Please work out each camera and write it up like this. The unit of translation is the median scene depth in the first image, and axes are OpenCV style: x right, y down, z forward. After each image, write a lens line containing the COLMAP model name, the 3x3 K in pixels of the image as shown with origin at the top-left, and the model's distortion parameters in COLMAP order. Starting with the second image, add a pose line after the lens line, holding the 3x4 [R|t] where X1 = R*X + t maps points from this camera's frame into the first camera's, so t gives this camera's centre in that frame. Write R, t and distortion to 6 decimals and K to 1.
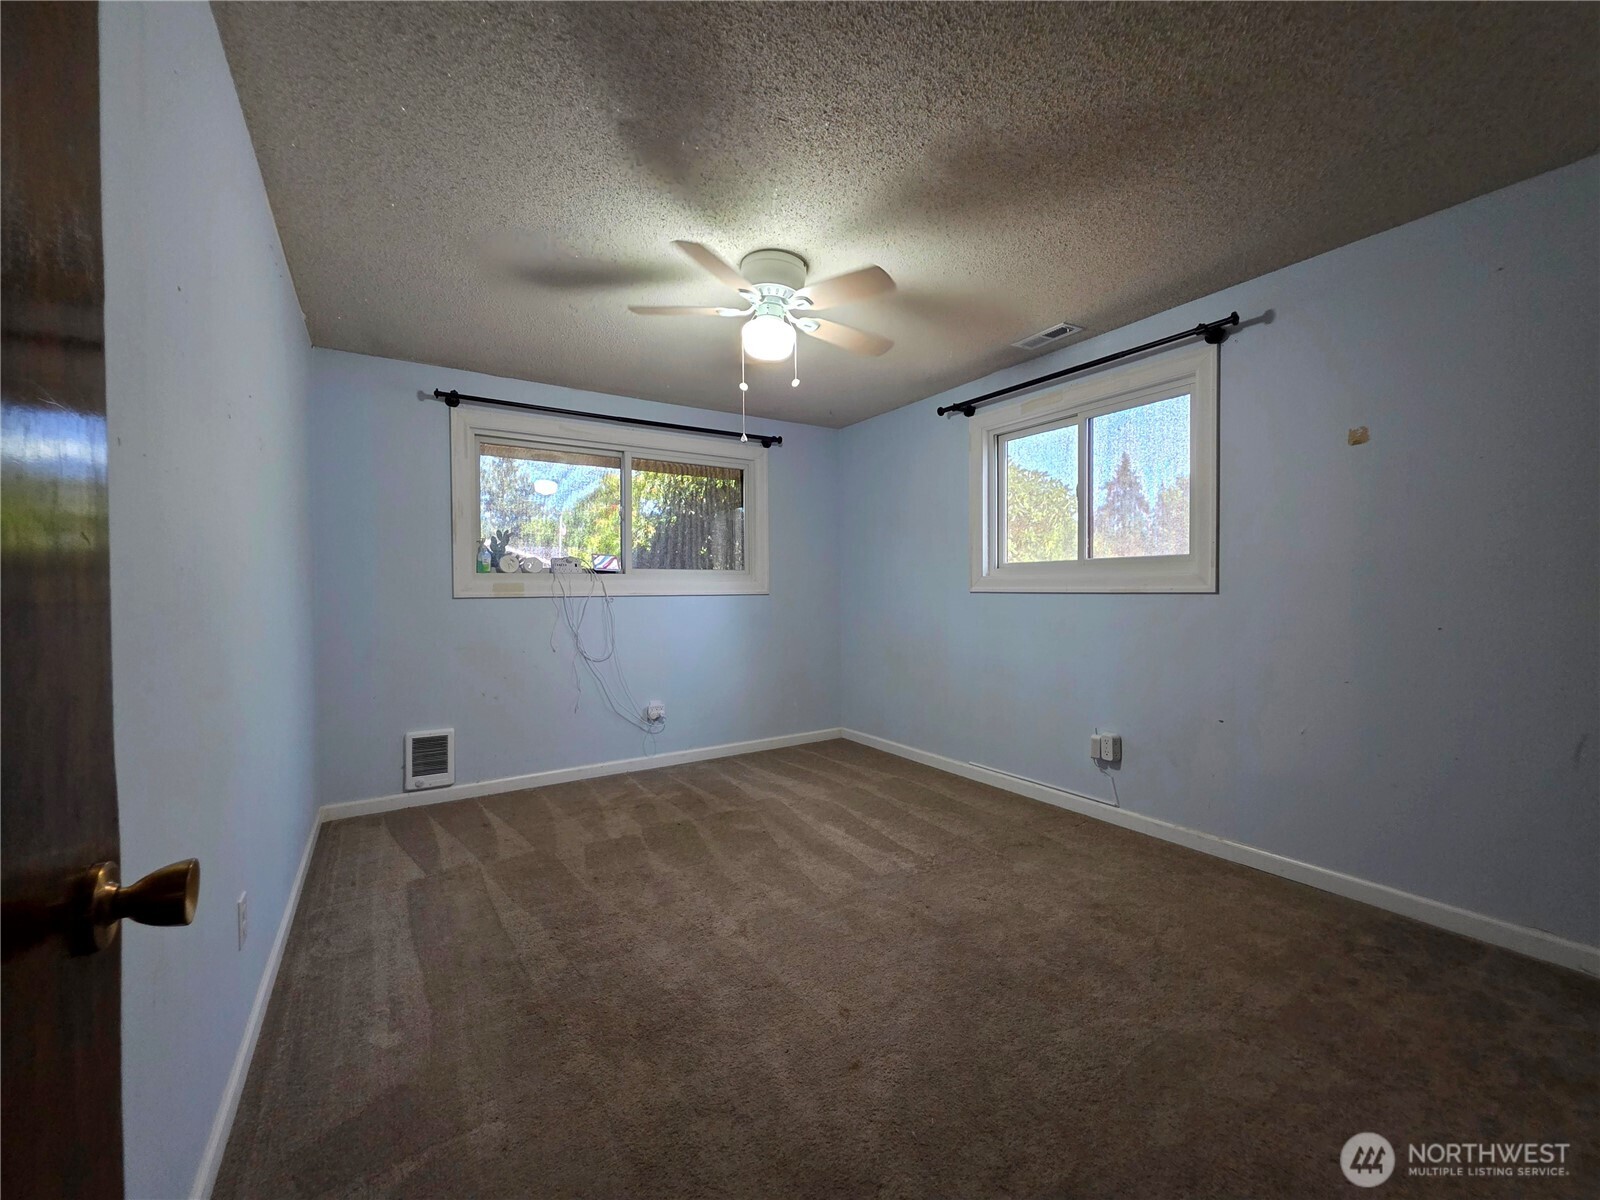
lens RADIAL K [[673.3, 0, 805.8], [0, 673.3, 593.1], [0, 0, 1]] dist [-0.000316, -0.000202]
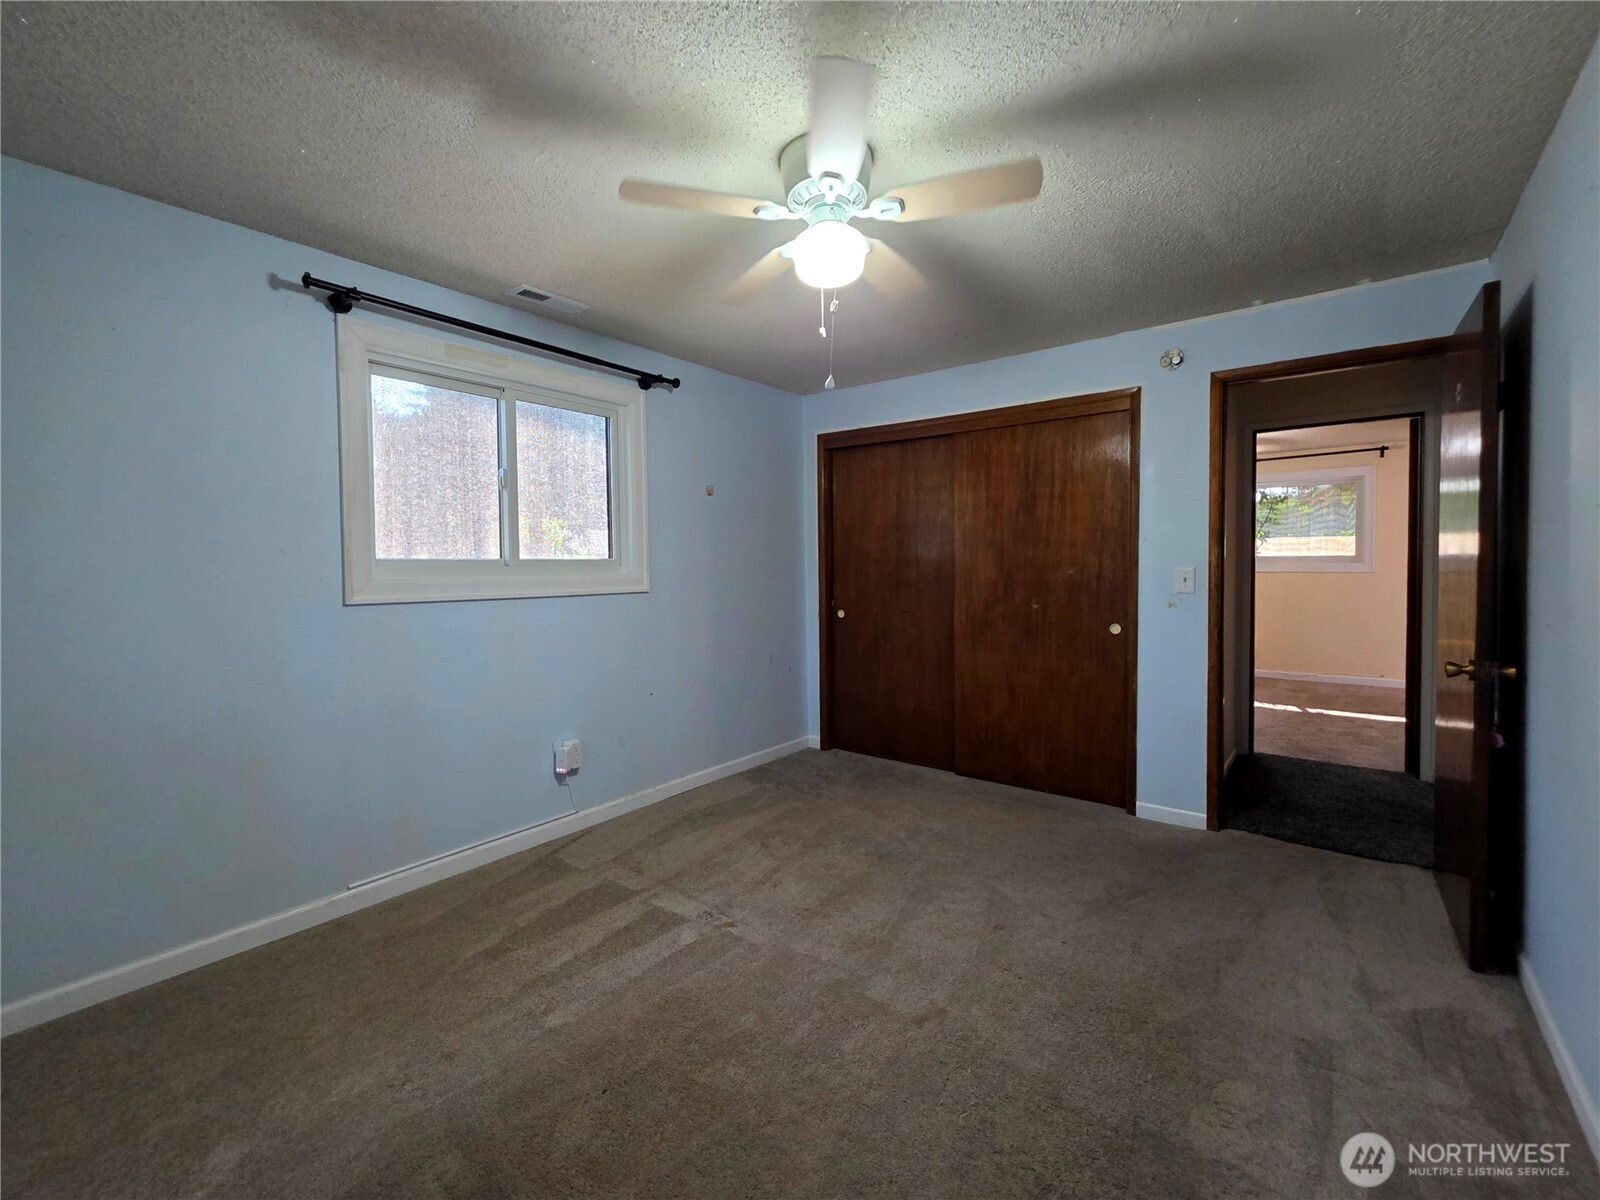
lens RADIAL K [[673.3, 0, 805.8], [0, 673.3, 593.1], [0, 0, 1]] dist [-0.000316, -0.000202]
pose [[-0.340174, -0.030973, 0.939852, -0.568703], [0.016984, 0.999092, 0.039073, -0.037975], [-0.940209, 0.029254, -0.339339, 1.001118]]
